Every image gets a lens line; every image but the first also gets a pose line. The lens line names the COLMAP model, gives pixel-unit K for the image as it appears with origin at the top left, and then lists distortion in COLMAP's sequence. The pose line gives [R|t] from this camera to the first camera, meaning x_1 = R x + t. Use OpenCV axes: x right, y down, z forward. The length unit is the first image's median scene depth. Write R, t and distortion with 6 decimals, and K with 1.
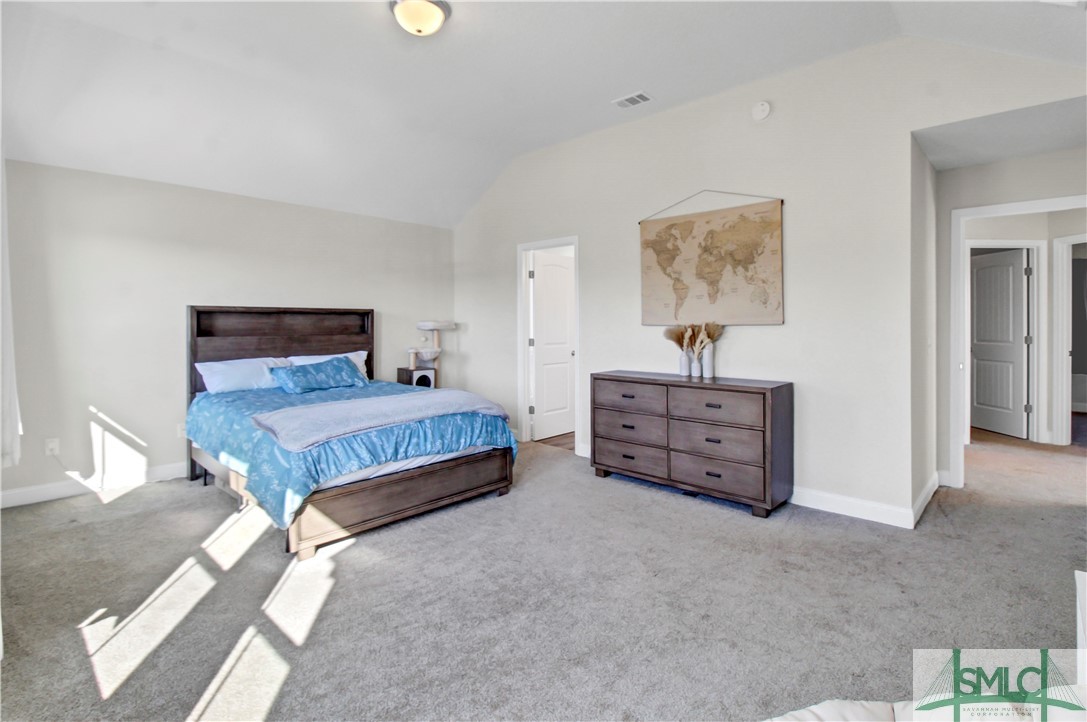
lens RADIAL K [[523.7, 0, 547.4], [0, 523.7, 326.1], [0, 0, 1]] dist [-0.000720, -0.000204]
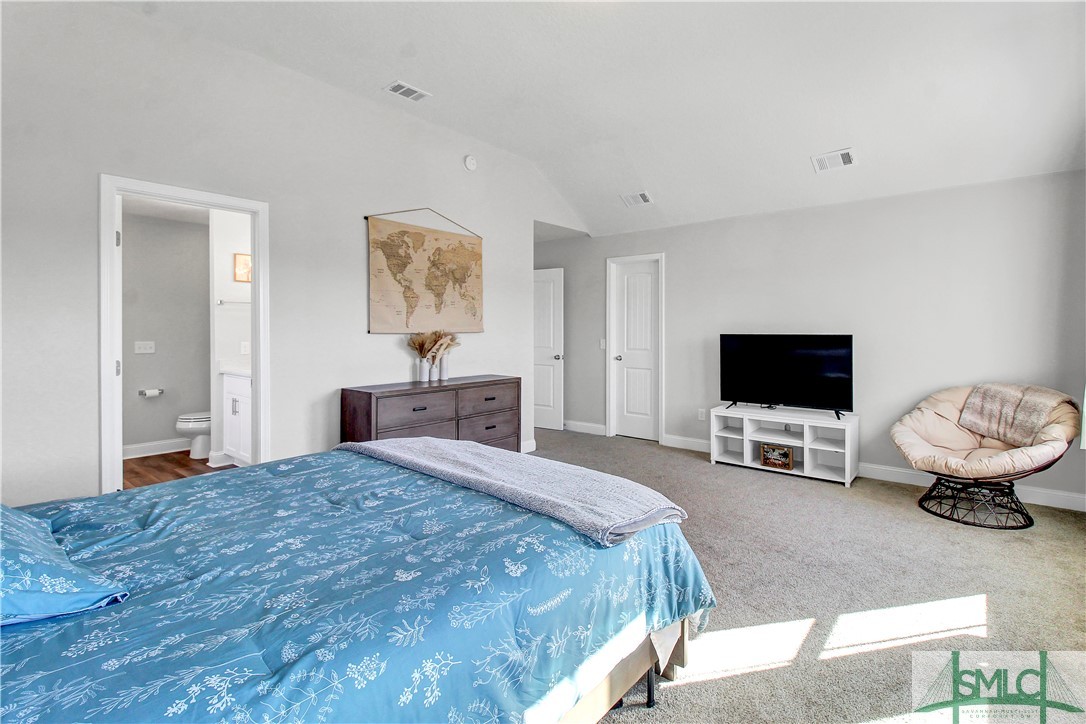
lens RADIAL K [[512.3, 0, 544.7], [0, 512.3, 333.2], [0, 0, 1]] dist [0.001131, -0.006379]
pose [[-0.060308, -0.001417, 0.998179, -0.772502], [0.009557, 0.999952, 0.001997, -0.001299], [-0.998134, 0.009660, -0.060292, 0.828952]]
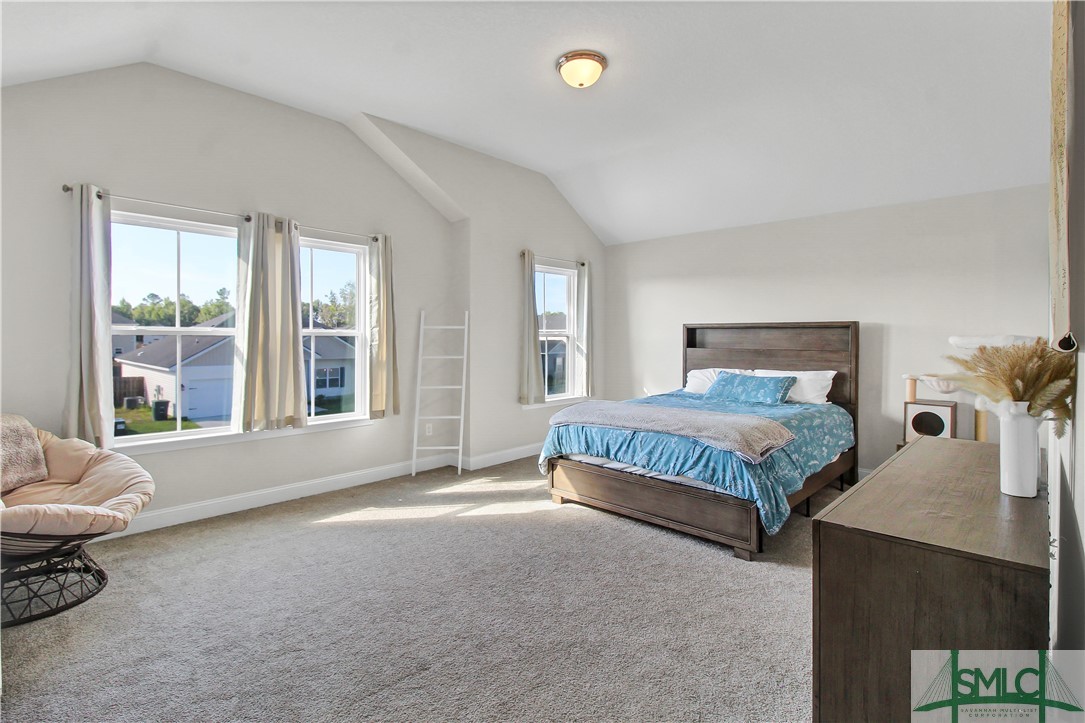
lens RADIAL K [[519.0, 0, 542.0], [0, 519.0, 348.4], [0, 0, 1]] dist [-0.001125, -0.000471]
pose [[-0.020468, 0.022675, -0.999533, 0.663791], [-0.002935, 0.999737, 0.022740, -0.007561], [0.999786, 0.003399, -0.020396, 0.687438]]
